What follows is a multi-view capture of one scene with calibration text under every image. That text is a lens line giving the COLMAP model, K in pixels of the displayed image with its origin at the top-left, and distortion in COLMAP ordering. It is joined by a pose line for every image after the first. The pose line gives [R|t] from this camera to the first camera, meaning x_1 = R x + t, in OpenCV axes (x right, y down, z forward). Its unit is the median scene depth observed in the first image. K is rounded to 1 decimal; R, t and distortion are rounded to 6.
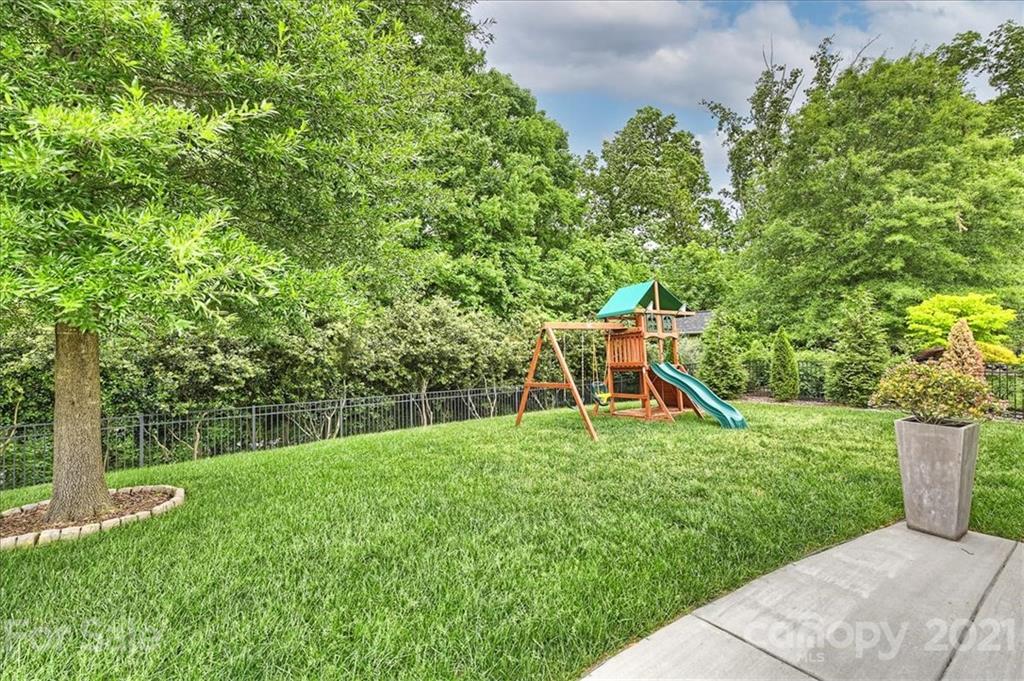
lens RADIAL K [[416.5, 0, 507.0], [0, 416.5, 341.8], [0, 0, 1]] dist [0.003121, -0.000976]
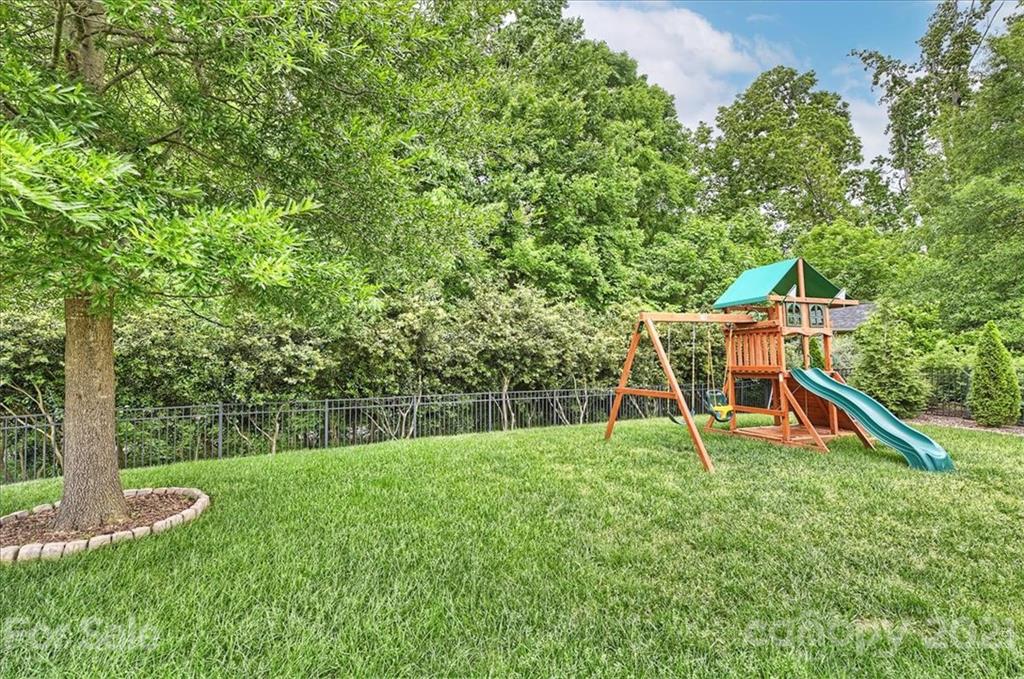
lens RADIAL K [[416.5, 0, 518.2], [0, 416.5, 335.1], [0, 0, 1]] dist [0.003121, -0.000976]
pose [[0.976286, 0.014938, -0.215970, 0.021900], [-0.016145, 0.999862, -0.003824, 0.001779], [0.215883, 0.007220, 0.976393, 0.125783]]
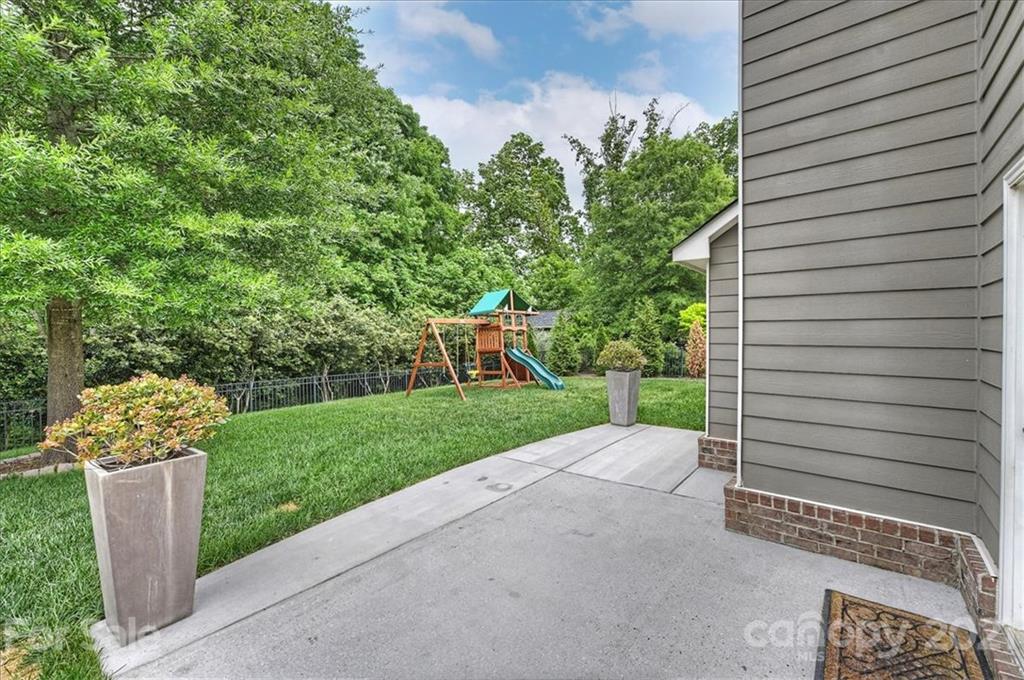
lens RADIAL K [[416.5, 0, 514.4], [0, 416.5, 338.1], [0, 0, 1]] dist [0.003121, -0.000976]
pose [[0.959469, 0.000334, 0.281815, -0.018641], [-0.001780, 0.999987, 0.004878, 0.007444], [-0.281810, -0.005182, 0.959456, -0.278206]]
